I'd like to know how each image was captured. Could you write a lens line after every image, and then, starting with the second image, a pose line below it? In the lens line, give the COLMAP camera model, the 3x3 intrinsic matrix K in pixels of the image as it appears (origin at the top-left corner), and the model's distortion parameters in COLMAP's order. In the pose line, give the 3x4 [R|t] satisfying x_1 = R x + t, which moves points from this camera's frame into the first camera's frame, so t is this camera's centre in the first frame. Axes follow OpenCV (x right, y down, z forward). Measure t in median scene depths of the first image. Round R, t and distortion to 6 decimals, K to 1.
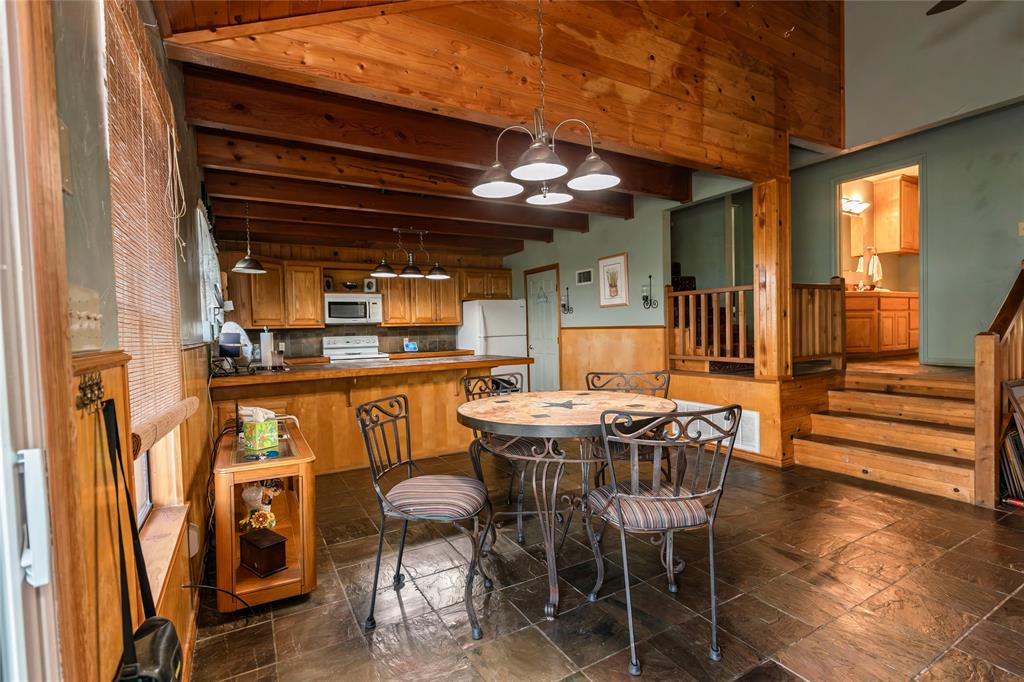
lens RADIAL K [[470.6, 0, 512.8], [0, 470.6, 342.2], [0, 0, 1]] dist [-0.008783, 0.001146]
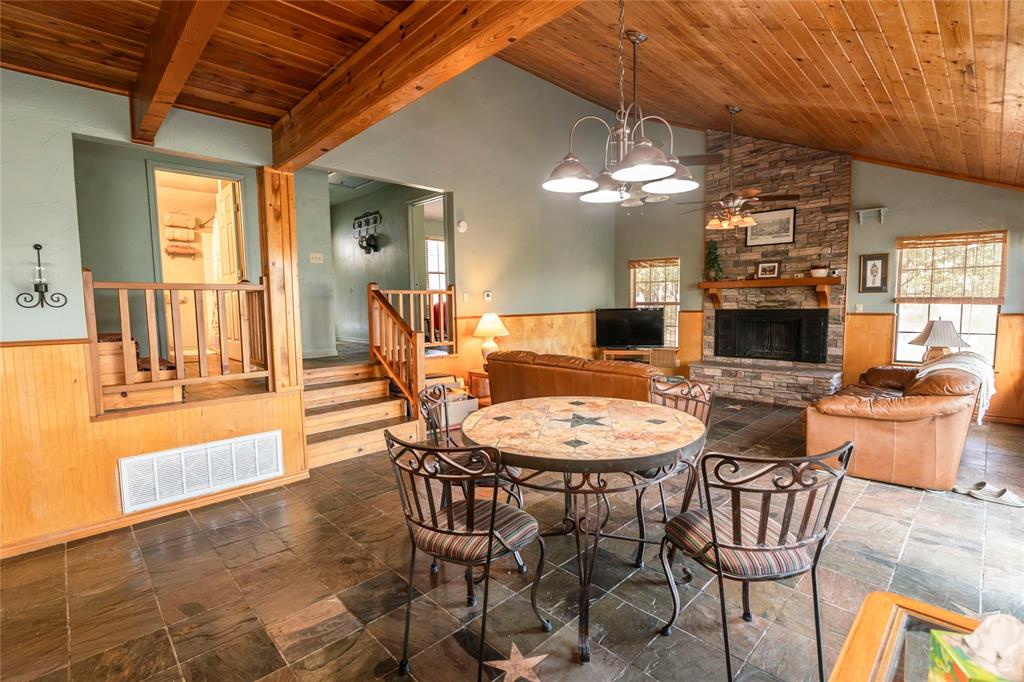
lens RADIAL K [[470.6, 0, 508.7], [0, 470.6, 342.0], [0, 0, 1]] dist [-0.008783, 0.001146]
pose [[-0.252216, -0.047228, 0.966518, -0.357012], [0.050241, 0.996822, 0.061819, -0.040434], [-0.966366, 0.064150, -0.249042, 0.646346]]
